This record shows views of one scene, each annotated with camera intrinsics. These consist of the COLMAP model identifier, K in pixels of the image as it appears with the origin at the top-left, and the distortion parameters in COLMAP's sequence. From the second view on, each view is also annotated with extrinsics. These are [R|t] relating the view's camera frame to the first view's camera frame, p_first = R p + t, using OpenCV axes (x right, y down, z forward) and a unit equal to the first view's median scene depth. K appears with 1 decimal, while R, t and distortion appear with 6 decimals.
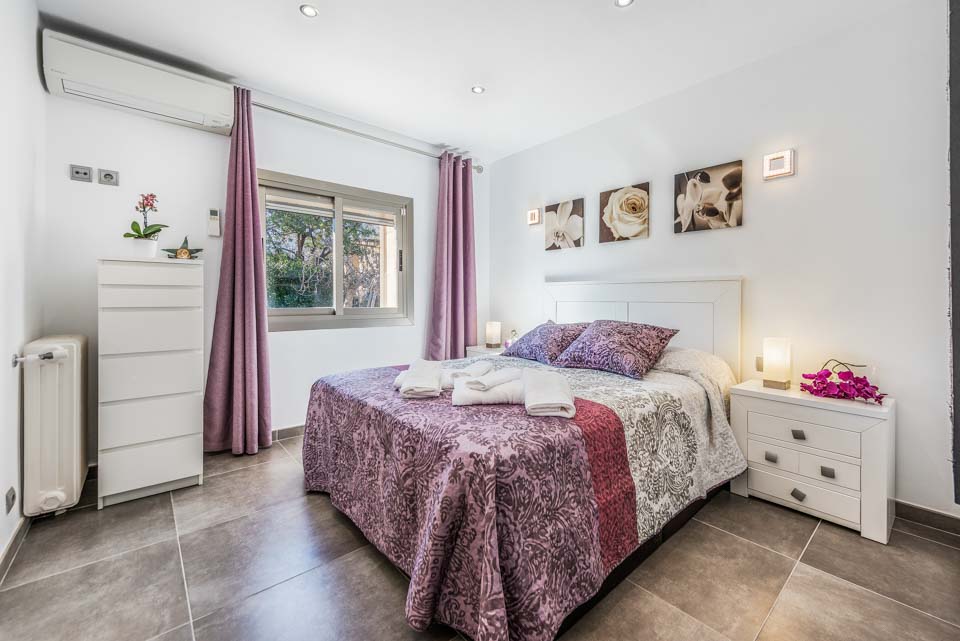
lens RADIAL K [[395.8, 0, 481.2], [0, 395.8, 302.1], [0, 0, 1]] dist [0.000994, 0.000056]
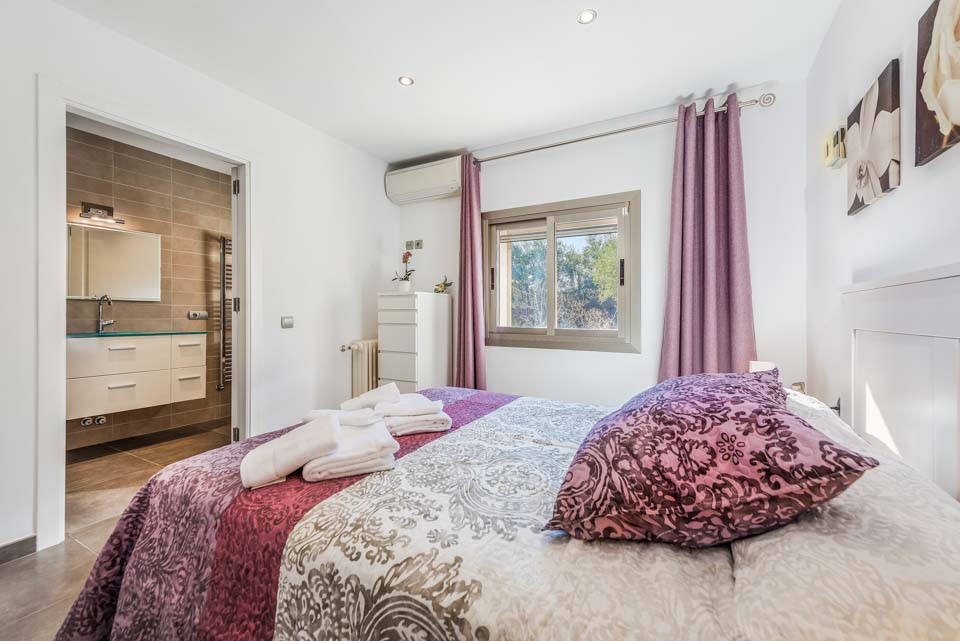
lens RADIAL K [[372.3, 0, 480.0], [0, 372.3, 320.5], [0, 0, 1]] dist [0.001243, 0.000048]
pose [[0.377030, 0.011028, -0.926135, 0.703460], [-0.010310, 0.999917, 0.007709, -0.015846], [0.926143, 0.006642, 0.377113, 0.787112]]
